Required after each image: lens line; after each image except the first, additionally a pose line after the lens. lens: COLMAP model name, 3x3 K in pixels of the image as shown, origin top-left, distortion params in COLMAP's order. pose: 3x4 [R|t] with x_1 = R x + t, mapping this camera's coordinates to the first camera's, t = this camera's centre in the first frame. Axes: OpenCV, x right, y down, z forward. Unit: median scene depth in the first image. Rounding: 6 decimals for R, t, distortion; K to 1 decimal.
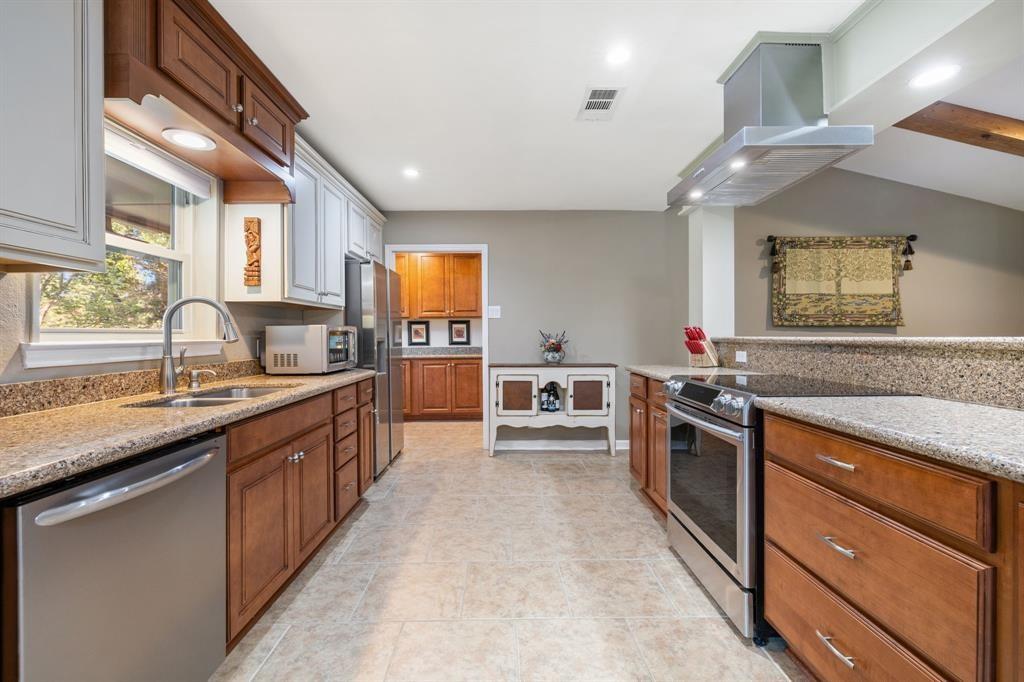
lens RADIAL K [[416.3, 0, 512.0], [0, 416.3, 341.0], [0, 0, 1]] dist [0.000750, 0.000064]
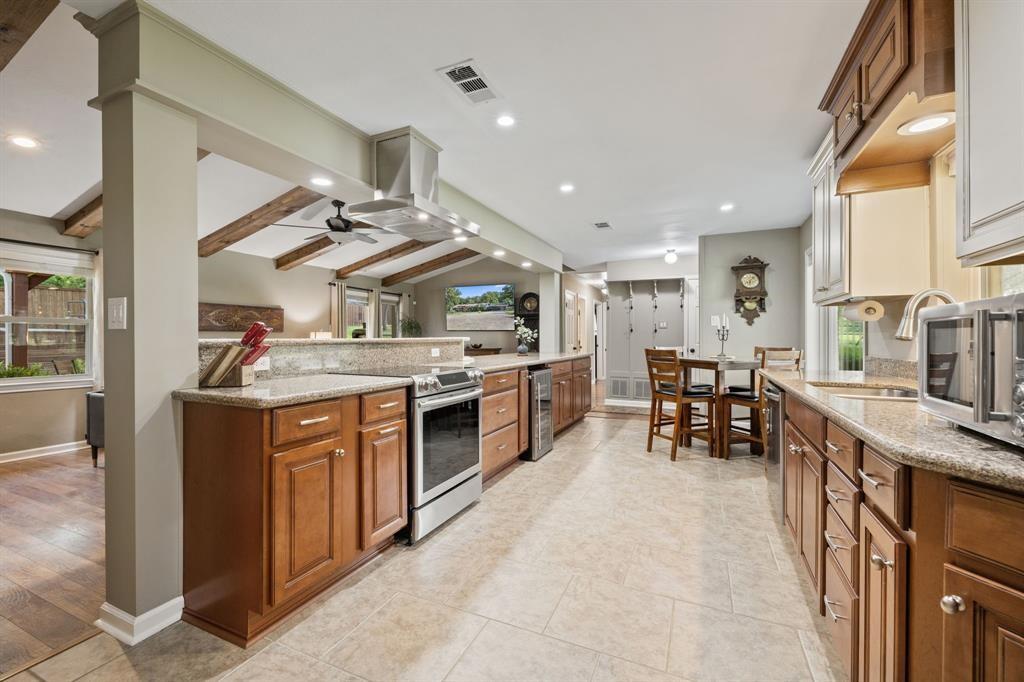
lens RADIAL K [[435.9, 0, 506.7], [0, 435.9, 331.7], [0, 0, 1]] dist [-0.000932, -0.000206]
pose [[-0.898687, 0.011604, 0.438438, -0.350365], [0.011186, 0.999931, -0.003535, -0.020168], [-0.438449, 0.001728, -0.898754, 2.294427]]
